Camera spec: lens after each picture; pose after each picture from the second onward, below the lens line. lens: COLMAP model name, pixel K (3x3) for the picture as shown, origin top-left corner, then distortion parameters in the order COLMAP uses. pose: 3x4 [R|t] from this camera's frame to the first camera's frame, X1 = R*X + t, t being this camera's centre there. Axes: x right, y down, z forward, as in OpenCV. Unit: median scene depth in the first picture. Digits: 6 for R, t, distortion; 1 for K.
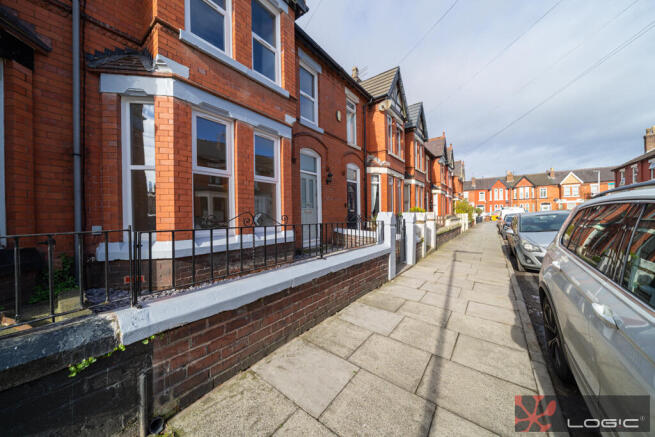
lens RADIAL K [[230.8, 0, 327.0], [0, 230.8, 215.6], [0, 0, 1]] dist [-0.006464, -0.000129]
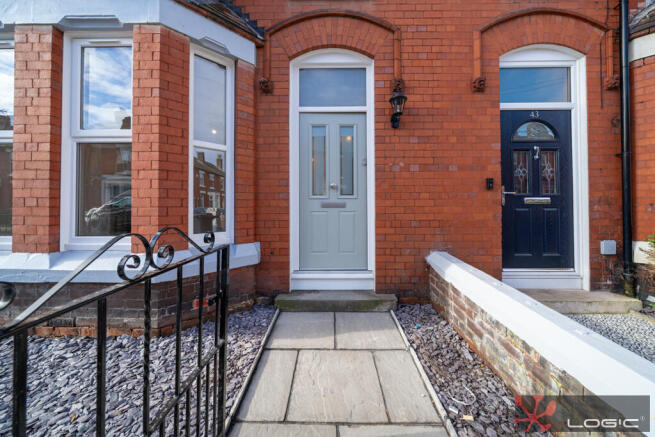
lens RADIAL K [[230.8, 0, 327.9], [0, 230.8, 199.2], [0, 0, 1]] dist [-0.006464, -0.000129]
pose [[0.574004, 0.008516, -0.818809, 0.270109], [-0.013148, 0.999913, 0.001182, -0.026702], [0.818747, 0.010087, 0.574065, 0.804158]]
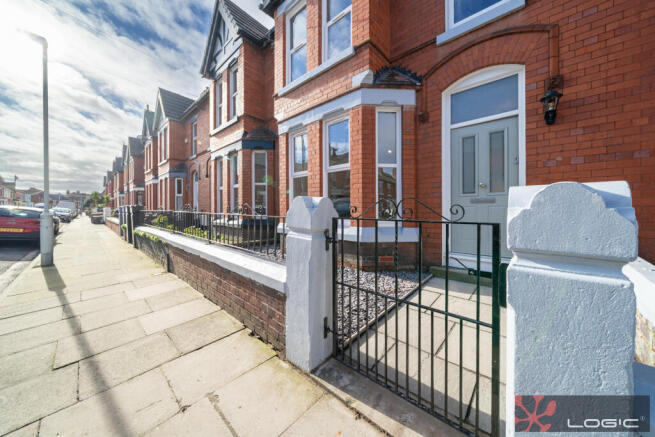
lens RADIAL K [[230.8, 0, 327.8], [0, 230.8, 212.7], [0, 0, 1]] dist [-0.006464, -0.000129]
pose [[-0.117455, 0.029436, -0.992642, 0.476853], [0.002839, 0.999566, 0.029305, -0.004925], [0.993074, 0.000624, -0.117488, 0.777943]]
